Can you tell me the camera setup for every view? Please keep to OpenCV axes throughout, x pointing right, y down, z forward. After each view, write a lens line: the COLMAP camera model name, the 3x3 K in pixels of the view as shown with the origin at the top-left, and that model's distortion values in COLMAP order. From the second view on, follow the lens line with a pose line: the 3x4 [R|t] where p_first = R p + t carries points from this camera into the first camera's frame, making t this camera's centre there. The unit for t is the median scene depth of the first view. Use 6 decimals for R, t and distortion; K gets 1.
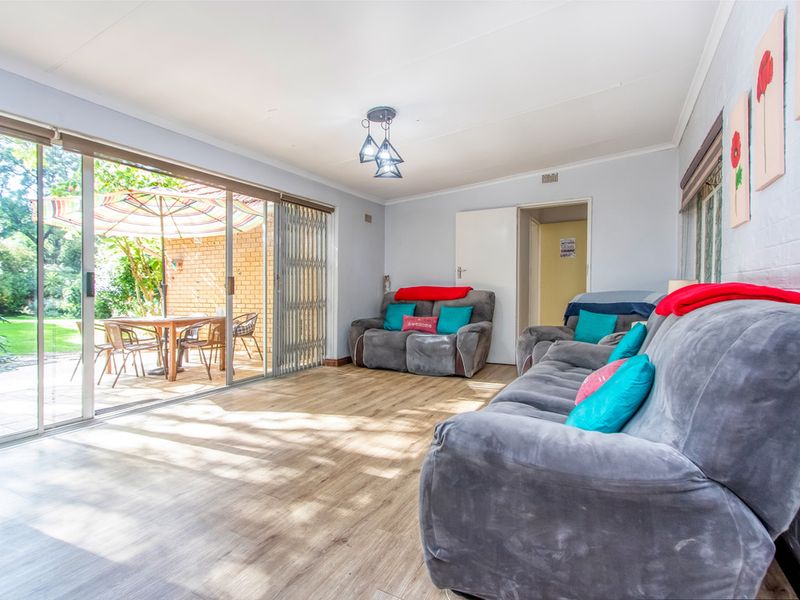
lens RADIAL K [[410.0, 0, 394.2], [0, 410.0, 297.9], [0, 0, 1]] dist [-0.002542, 0.000437]
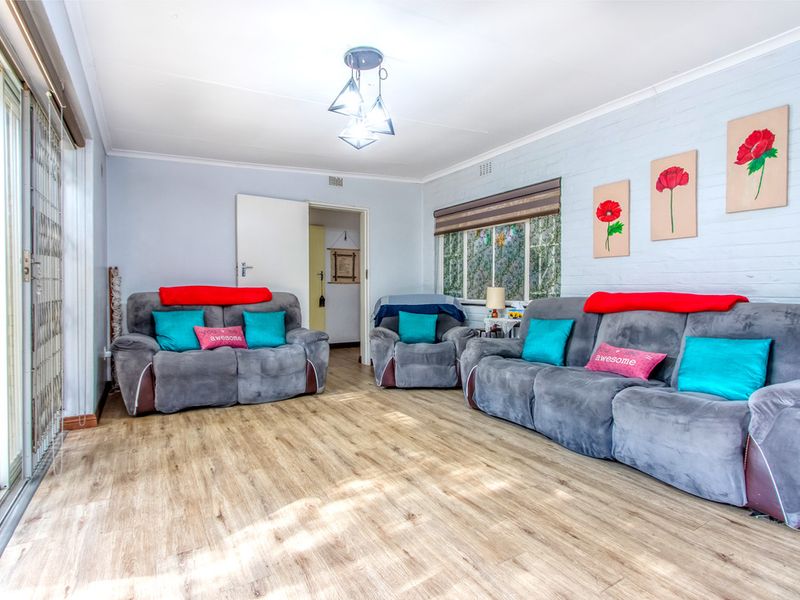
lens RADIAL K [[410.0, 0, 397.3], [0, 410.0, 299.9], [0, 0, 1]] dist [-0.002542, 0.000437]
pose [[0.508643, -0.008255, 0.860938, -0.449145], [0.003086, 0.999965, 0.007765, -0.008881], [-0.860972, -0.001293, 0.508650, 0.389288]]
